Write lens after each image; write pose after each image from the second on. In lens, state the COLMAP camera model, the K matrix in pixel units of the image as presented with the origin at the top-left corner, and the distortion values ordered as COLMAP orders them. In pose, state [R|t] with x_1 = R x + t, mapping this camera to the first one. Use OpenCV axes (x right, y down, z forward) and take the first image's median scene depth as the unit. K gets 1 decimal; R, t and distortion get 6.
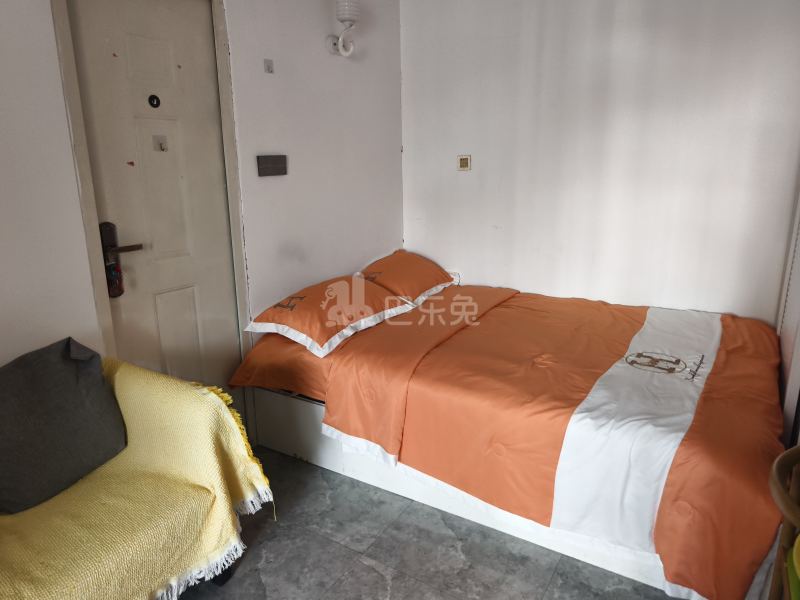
lens RADIAL K [[543.5, 0, 400.0], [0, 543.5, 300.0], [0, 0, 1]] dist [0.002394, 0.001698]
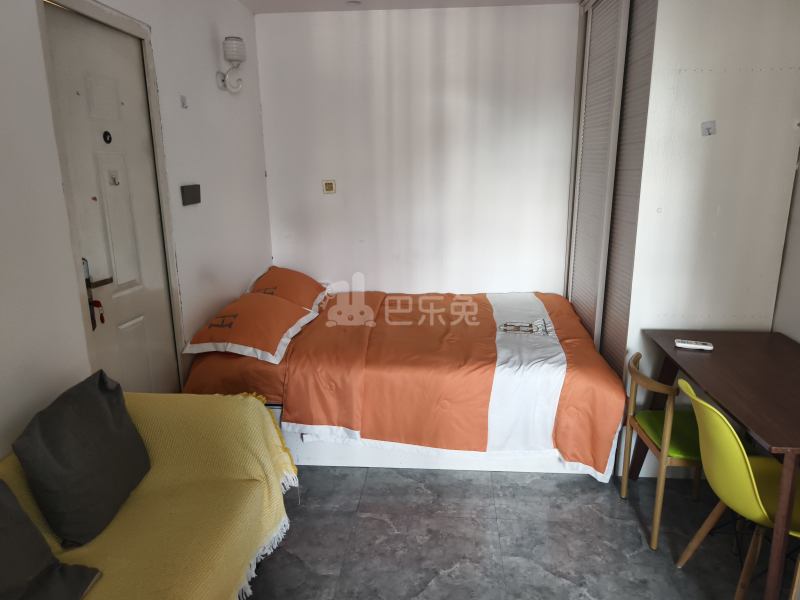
lens RADIAL K [[552.6, 0, 401.4], [0, 552.6, 311.1], [0, 0, 1]] dist [0.004704, 0.002379]
pose [[0.887193, -0.116133, 0.446544, -0.455684], [0.117926, 0.992735, 0.023885, -0.000691], [-0.446074, 0.031469, 0.894443, -0.165792]]
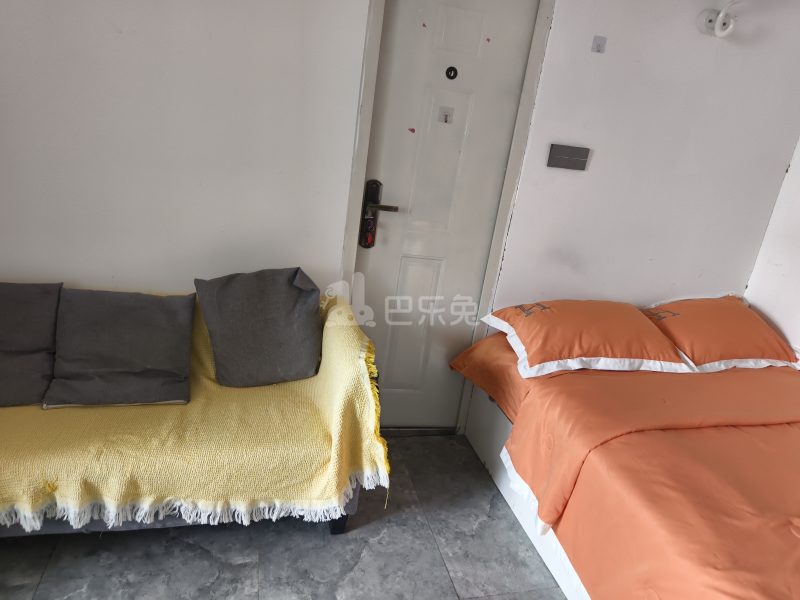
lens RADIAL K [[543.5, 0, 400.0], [0, 543.5, 300.0], [0, 0, 1]] dist [0.002394, 0.001698]
pose [[0.714848, 0.330341, -0.616333, 0.234191], [-0.315329, 0.938963, 0.137533, -0.077260], [0.624147, 0.096033, 0.775382, 0.195901]]
